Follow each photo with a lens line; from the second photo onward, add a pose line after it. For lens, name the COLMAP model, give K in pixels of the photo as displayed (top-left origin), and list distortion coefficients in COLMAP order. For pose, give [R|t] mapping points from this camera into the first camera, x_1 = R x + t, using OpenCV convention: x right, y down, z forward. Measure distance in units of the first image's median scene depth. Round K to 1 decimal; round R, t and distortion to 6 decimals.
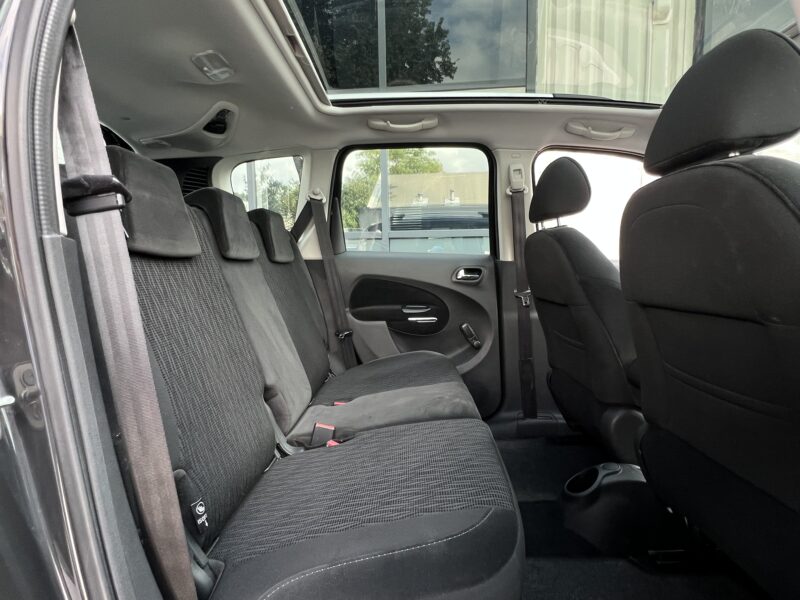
lens RADIAL K [[424.5, 0, 400.0], [0, 424.5, 300.0], [0, 0, 1]] dist [-0.000349, 0.000279]
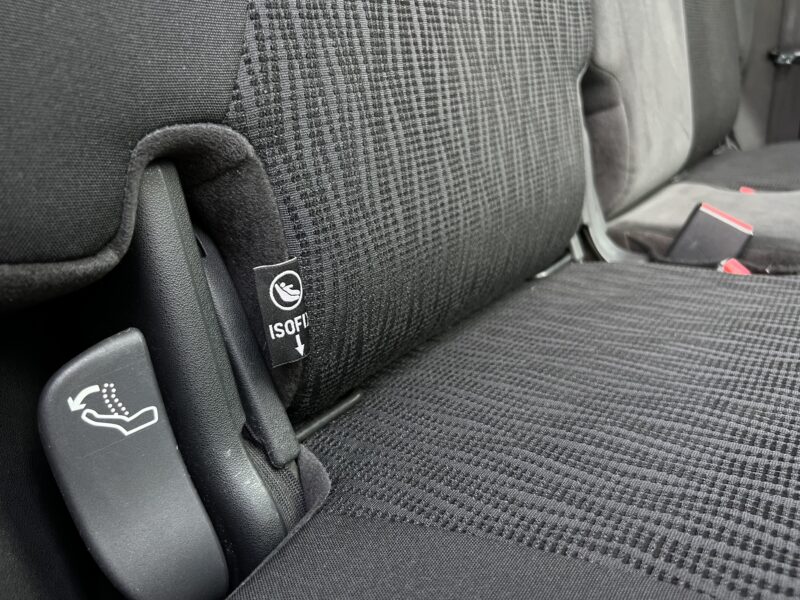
lens RADIAL K [[606.2, 0, 397.2], [0, 606.2, 315.3], [0, 0, 1]] dist [0.053157, -0.077542]
pose [[0.809627, 0.332967, -0.483360, -0.131306], [-0.127548, 0.903648, 0.408842, 0.206544], [0.572918, -0.269358, 0.774087, 0.452604]]
